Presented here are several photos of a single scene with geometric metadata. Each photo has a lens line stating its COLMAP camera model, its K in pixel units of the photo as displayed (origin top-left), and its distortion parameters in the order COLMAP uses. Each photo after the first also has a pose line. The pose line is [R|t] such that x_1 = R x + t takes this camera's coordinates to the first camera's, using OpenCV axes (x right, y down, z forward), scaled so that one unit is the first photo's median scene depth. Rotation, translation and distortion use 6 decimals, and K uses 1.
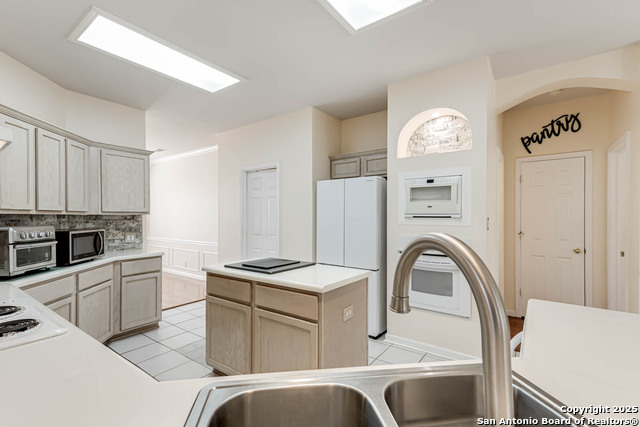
lens RADIAL K [[287.7, 0, 321.5], [0, 287.7, 215.5], [0, 0, 1]] dist [0.042751, 0.000229]
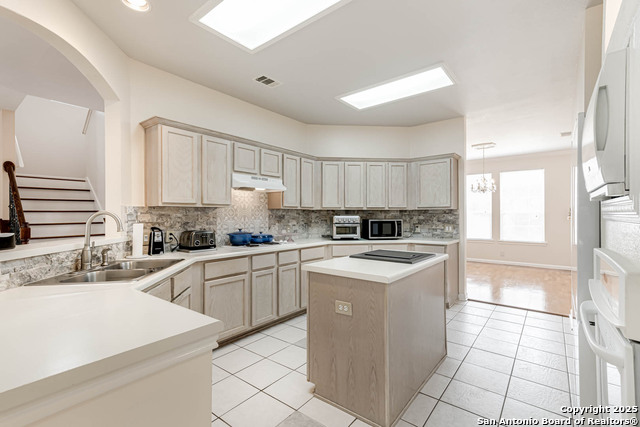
lens RADIAL K [[287.7, 0, 316.6], [0, 287.7, 214.7], [0, 0, 1]] dist [0.042751, 0.000229]
pose [[-0.028481, 0.002878, -0.999590, 0.700406], [0.005273, 0.999982, 0.002729, 0.017070], [0.999580, -0.005193, -0.028496, 0.628006]]
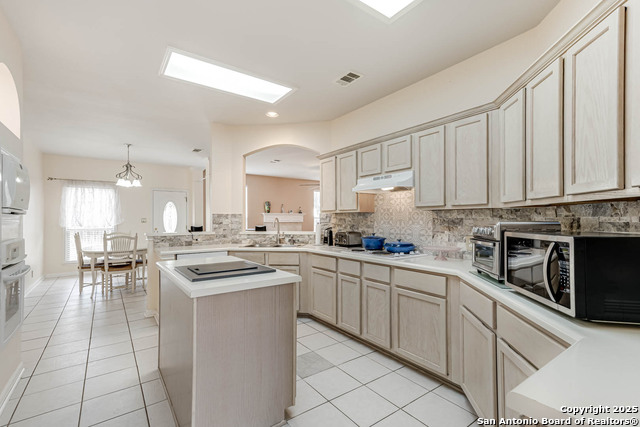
lens RADIAL K [[287.7, 0, 316.0], [0, 287.7, 215.1], [0, 0, 1]] dist [0.042751, 0.000229]
pose [[-0.949180, 0.014776, 0.314388, -0.572195], [0.009780, 0.999800, -0.017461, 0.021550], [-0.314583, -0.013499, -0.949134, 1.418389]]
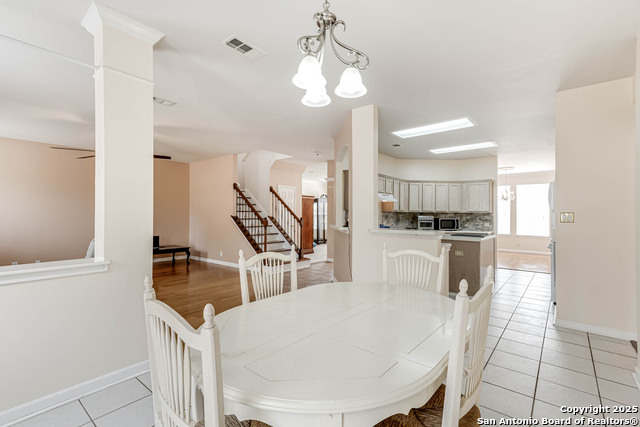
lens RADIAL K [[287.7, 0, 319.6], [0, 287.7, 212.6], [0, 0, 1]] dist [0.042751, 0.000229]
pose [[-0.045629, -0.001141, -0.998958, 1.699203], [-0.005347, 0.999985, -0.000898, 0.005850], [0.998944, 0.005300, -0.045635, -0.027599]]
